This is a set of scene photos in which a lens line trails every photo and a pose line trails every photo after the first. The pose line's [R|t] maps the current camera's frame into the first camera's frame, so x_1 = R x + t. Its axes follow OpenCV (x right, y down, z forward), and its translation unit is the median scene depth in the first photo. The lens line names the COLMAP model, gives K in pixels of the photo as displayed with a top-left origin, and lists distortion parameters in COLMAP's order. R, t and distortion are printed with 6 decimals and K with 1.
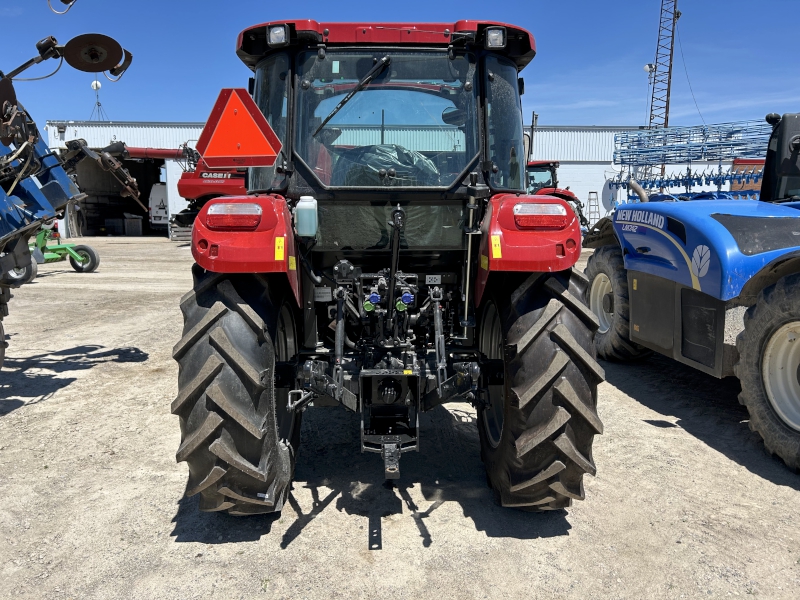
lens RADIAL K [[605.7, 0, 400.8], [0, 605.7, 303.7], [0, 0, 1]] dist [0.041971, -0.050545]
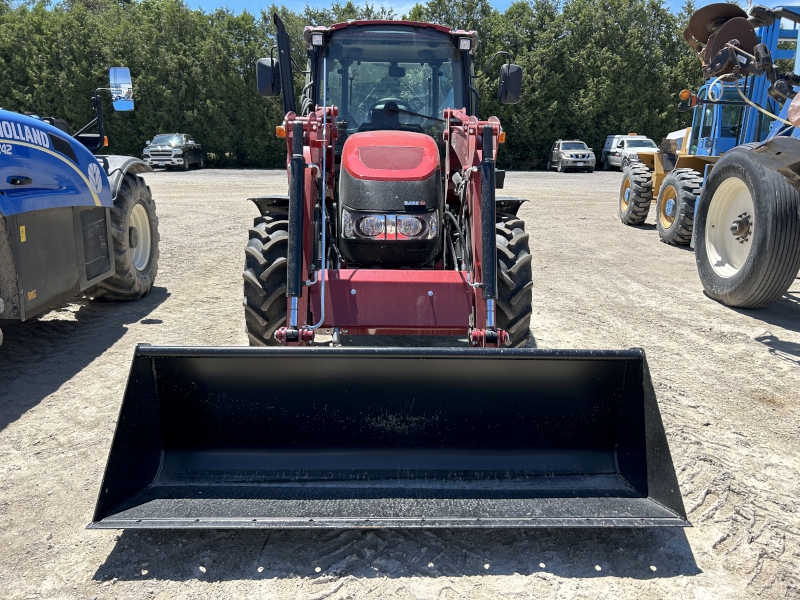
lens RADIAL K [[600.4, 0, 402.8], [0, 600.4, 301.9], [0, 0, 1]] dist [0.036771, -0.041081]
pose [[-0.999893, -0.013980, -0.004305, -0.051557], [-0.014577, 0.927678, 0.373098, -0.332211], [-0.001223, 0.373120, -0.927782, 2.521605]]
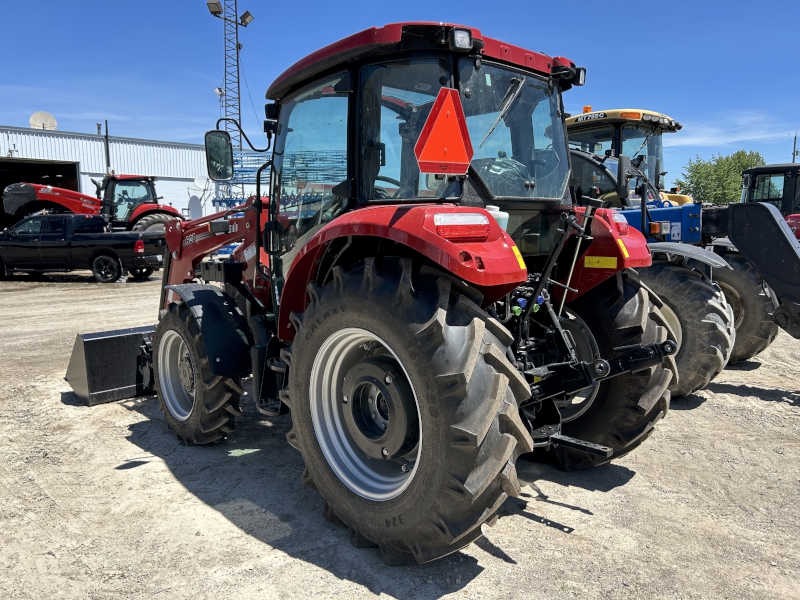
lens RADIAL K [[605.7, 0, 400.8], [0, 605.7, 303.7], [0, 0, 1]] dist [0.041971, -0.050545]
pose [[0.739086, -0.093298, 0.667119, -0.729575], [0.112224, 0.993575, 0.014624, -0.037127], [-0.664197, 0.064059, 0.744808, 0.282755]]
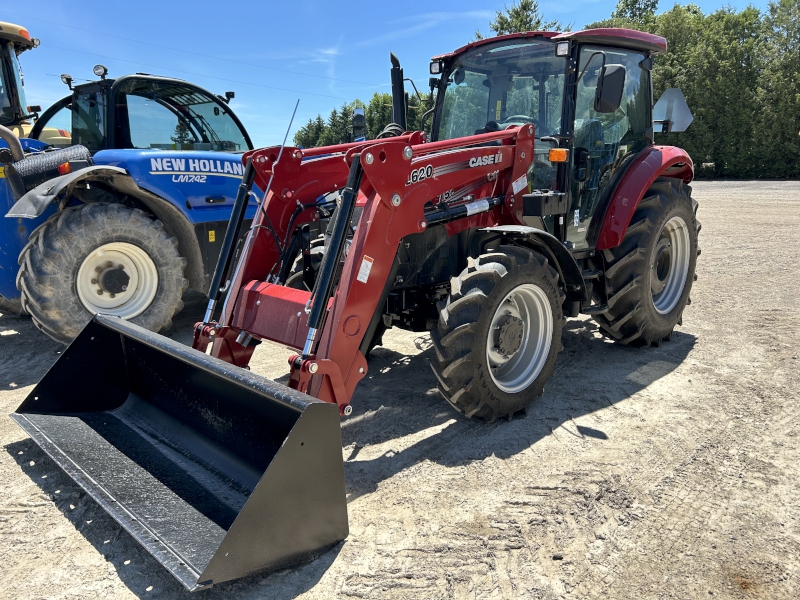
lens RADIAL K [[600.4, 0, 402.8], [0, 600.4, 301.9], [0, 0, 1]] dist [0.036771, -0.041081]
pose [[-0.700296, -0.149822, 0.697954, -0.802748], [0.113731, 0.941823, 0.316283, -0.311205], [-0.704735, 0.300871, -0.642515, 2.199934]]
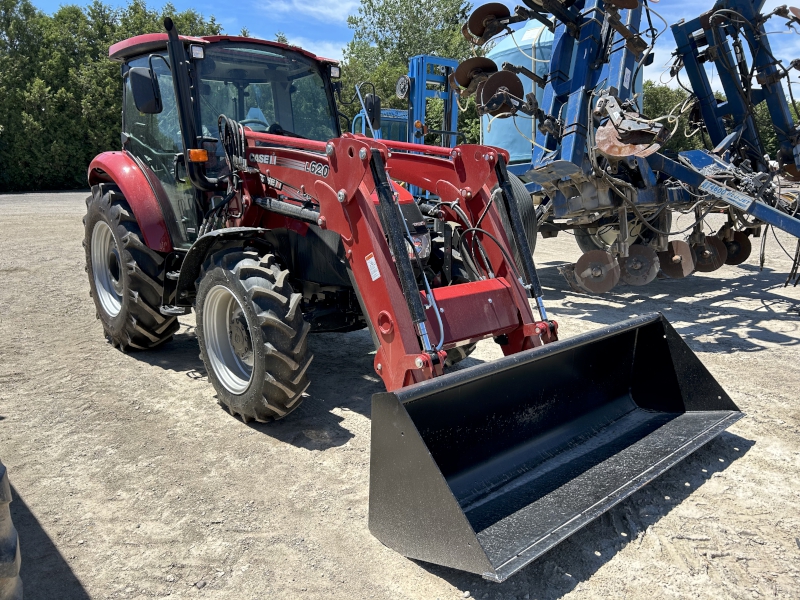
lens RADIAL K [[605.7, 0, 400.8], [0, 605.7, 303.7], [0, 0, 1]] dist [0.041971, -0.050545]
pose [[-0.766304, 0.136504, -0.627810, 0.602796], [-0.087627, 0.945832, 0.312609, -0.313304], [0.636475, 0.294566, -0.712833, 2.334427]]
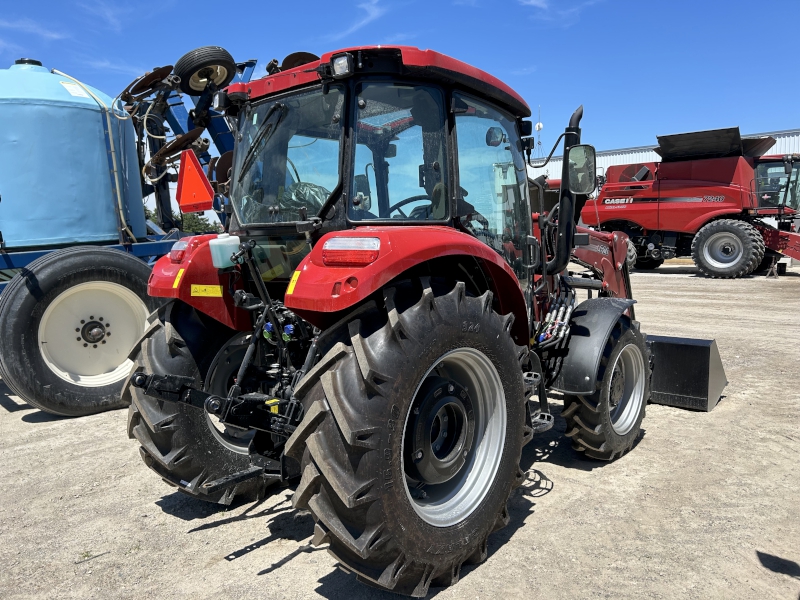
lens RADIAL K [[606.1, 0, 400.0], [0, 606.1, 300.0], [0, 0, 1]] dist [0.025292, -0.006320]
pose [[0.735281, 0.052941, -0.675691, 0.679342], [-0.084246, 0.996352, -0.013610, -0.048842], [0.672506, 0.066931, 0.737059, 0.292989]]
